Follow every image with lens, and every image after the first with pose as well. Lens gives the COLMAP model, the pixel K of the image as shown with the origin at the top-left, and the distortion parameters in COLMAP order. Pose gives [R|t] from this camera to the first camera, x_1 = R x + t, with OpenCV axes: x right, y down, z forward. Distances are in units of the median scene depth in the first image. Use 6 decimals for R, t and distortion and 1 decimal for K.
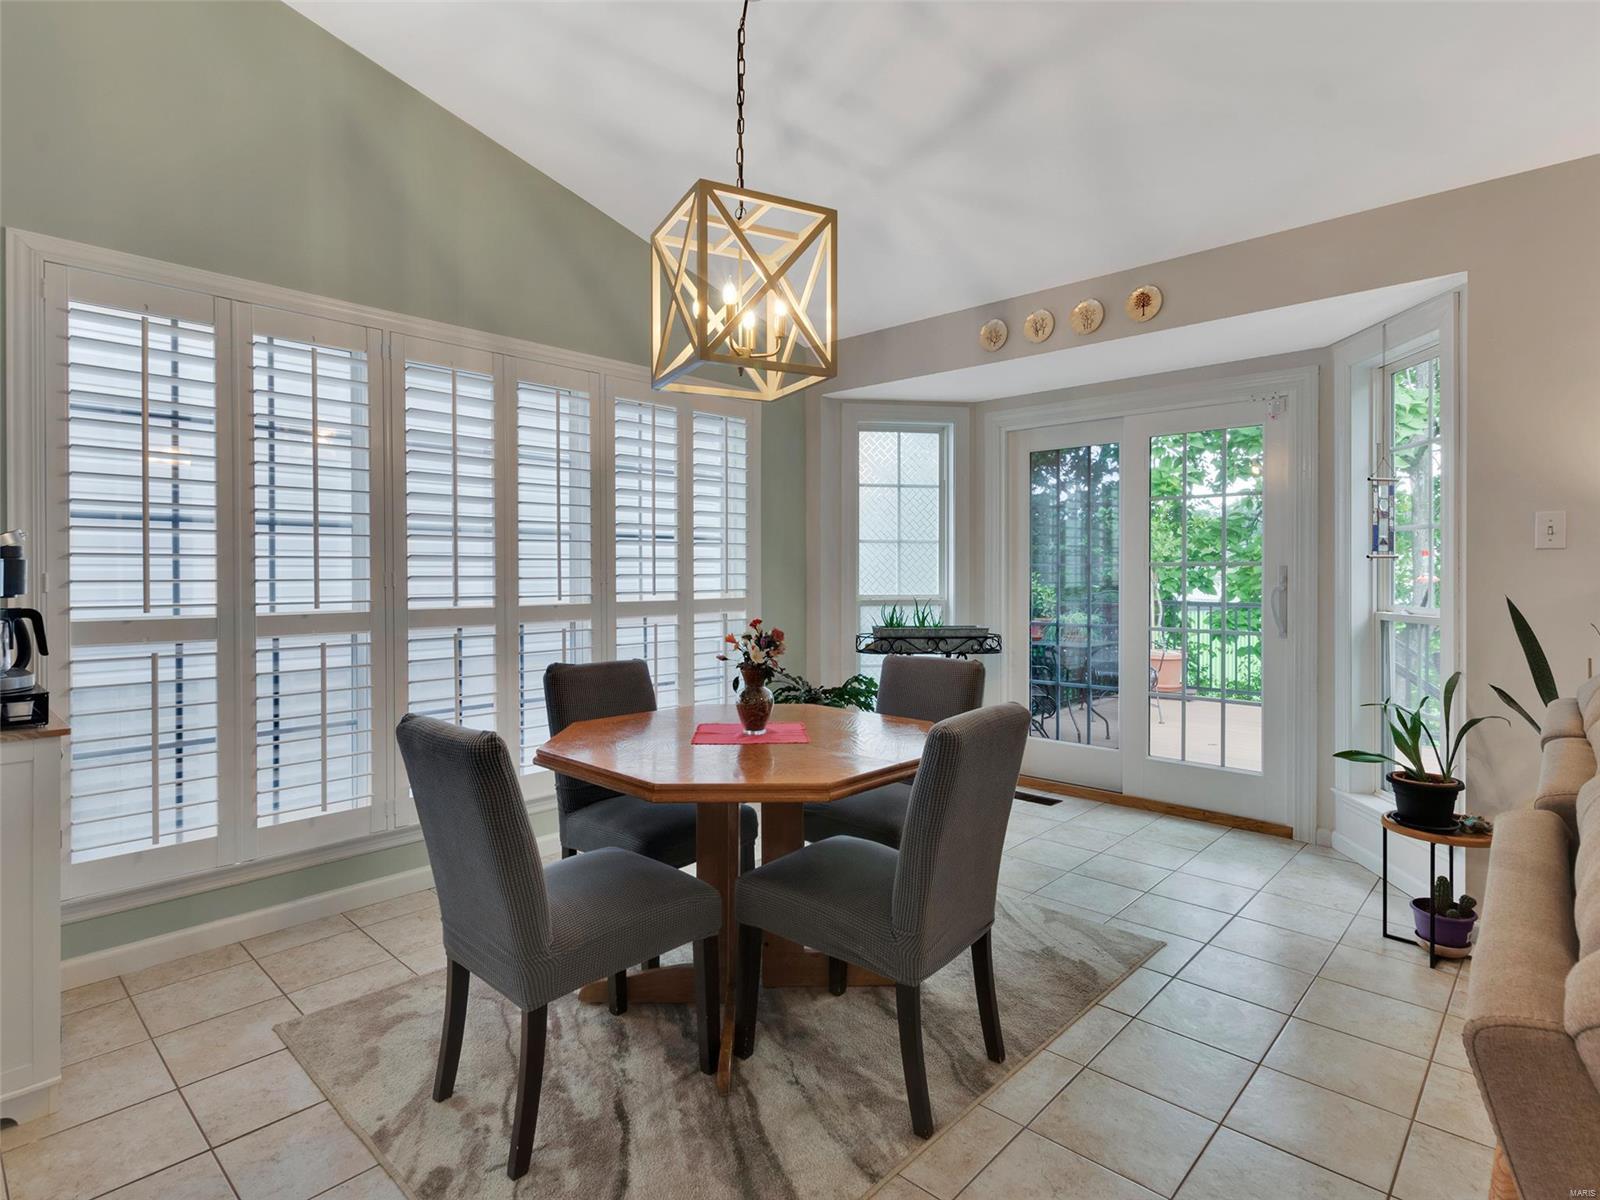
lens RADIAL K [[829.7, 0, 802.1], [0, 829.7, 572.6], [0, 0, 1]] dist [0.004475, -0.000795]
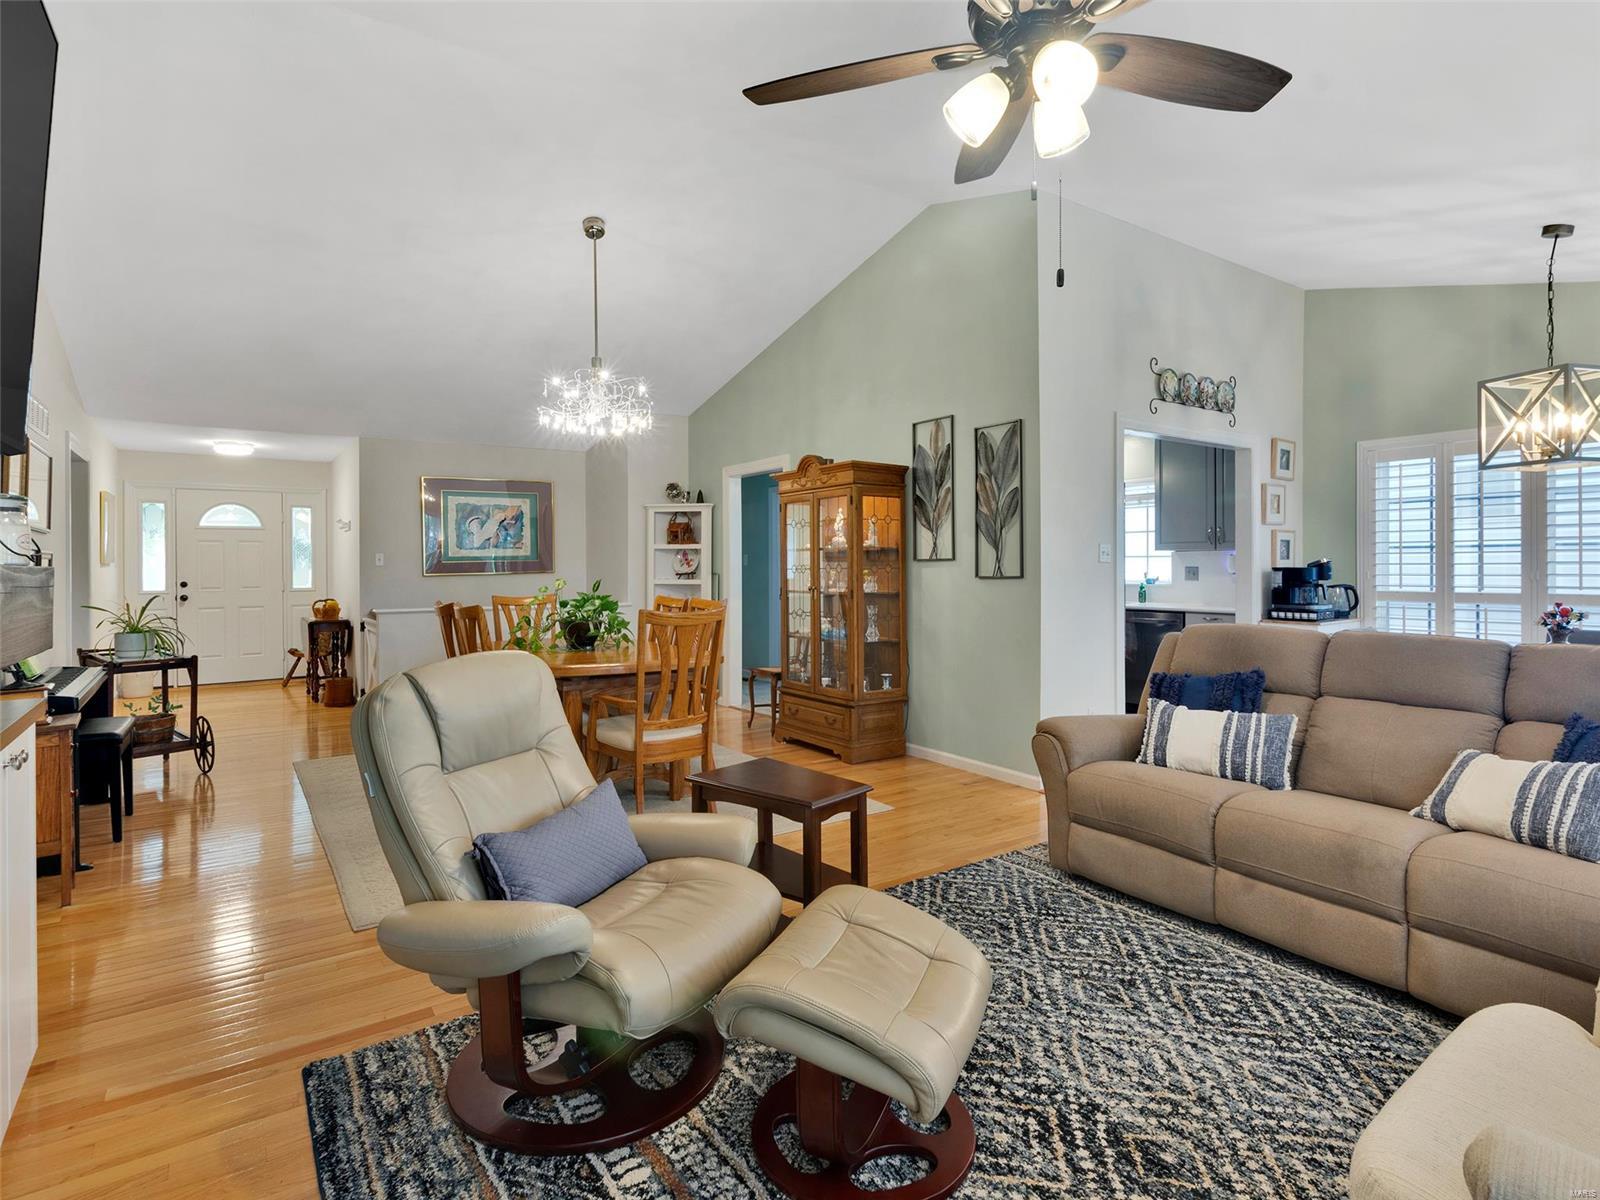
lens RADIAL K [[846.7, 0, 799.0], [0, 846.7, 578.6], [0, 0, 1]] dist [0.005808, -0.000165]
pose [[-0.219331, 0.021238, -0.975419, 1.092948], [0.014564, 0.999723, 0.018493, -0.028516], [0.975542, -0.010150, -0.219580, -0.073072]]
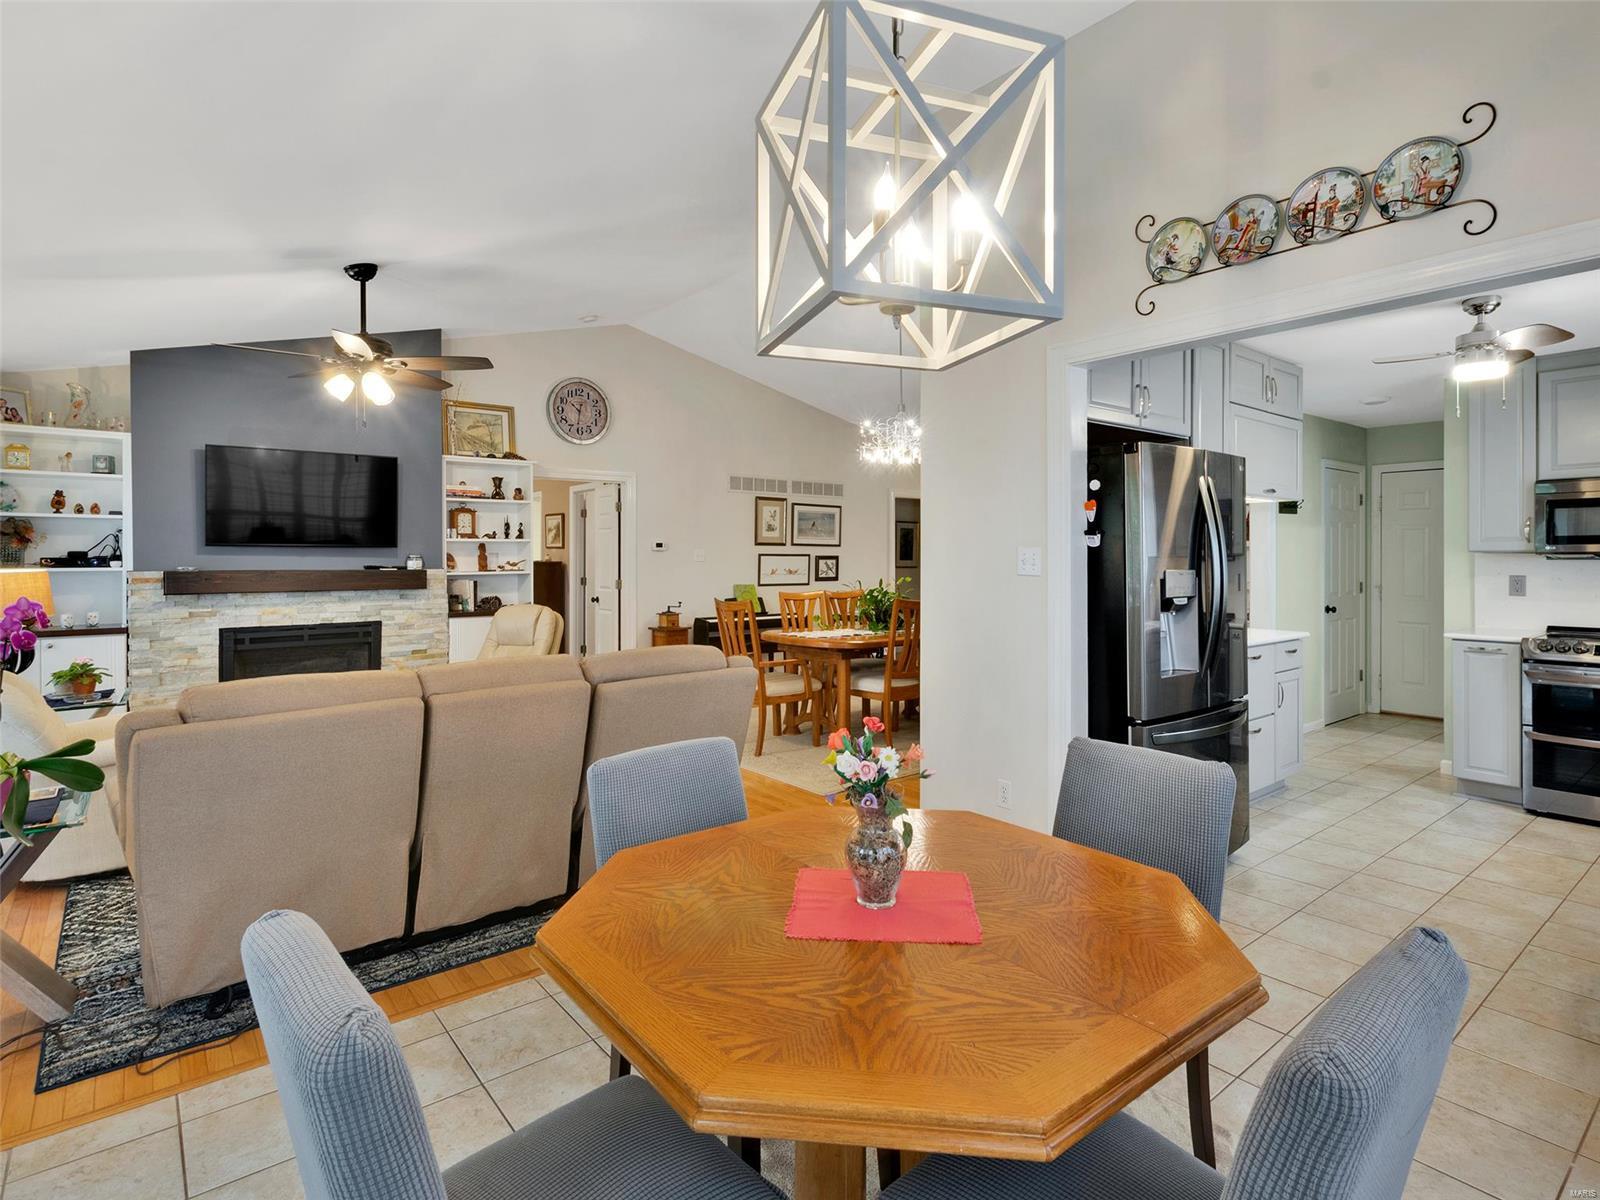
lens RADIAL K [[829.7, 0, 802.1], [0, 829.7, 572.6], [0, 0, 1]] dist [0.004475, -0.000795]
pose [[-0.988837, 0.005529, 0.148896, -0.049226], [0.007410, 0.999900, 0.012083, -0.038070], [-0.148814, 0.013051, -0.988779, 0.874539]]
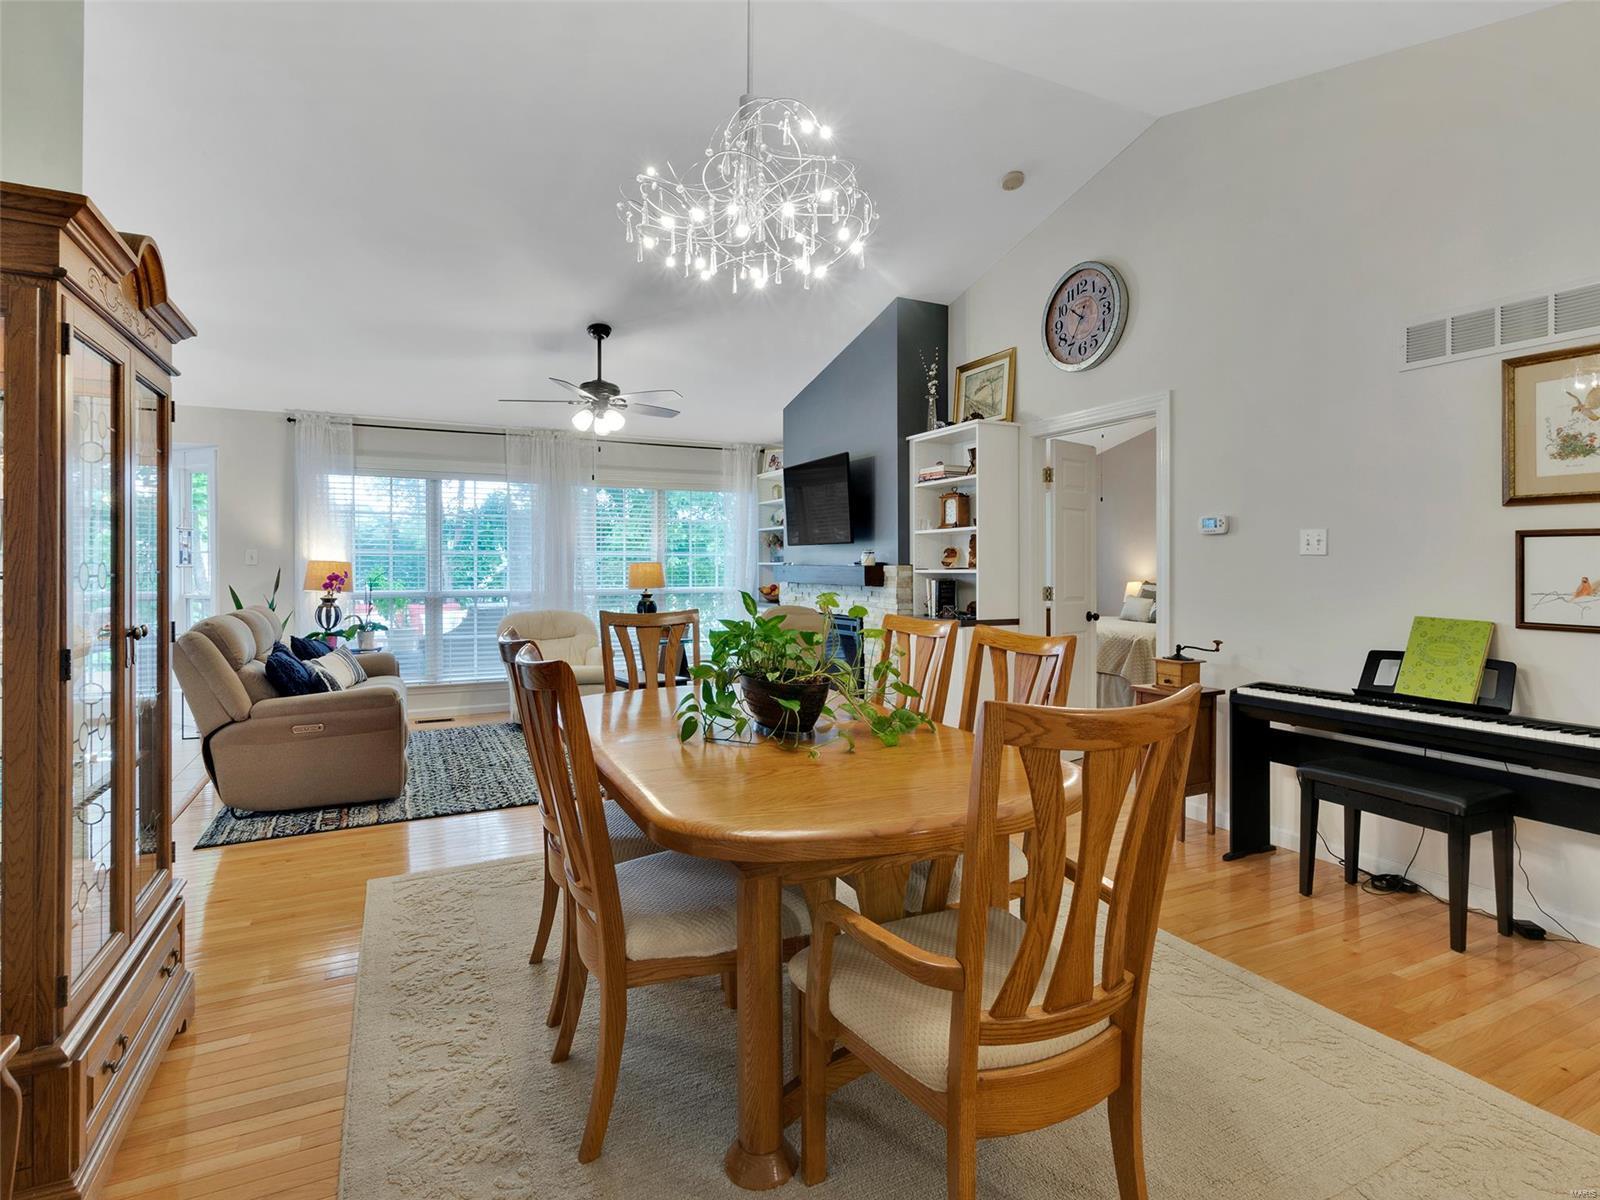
lens RADIAL K [[829.7, 0, 802.1], [0, 829.7, 572.6], [0, 0, 1]] dist [0.004475, -0.000795]
pose [[0.358599, -0.000131, 0.933492, -0.480512], [-0.009537, 0.999947, 0.003804, -0.023691], [-0.933443, -0.010267, 0.358579, -0.825799]]
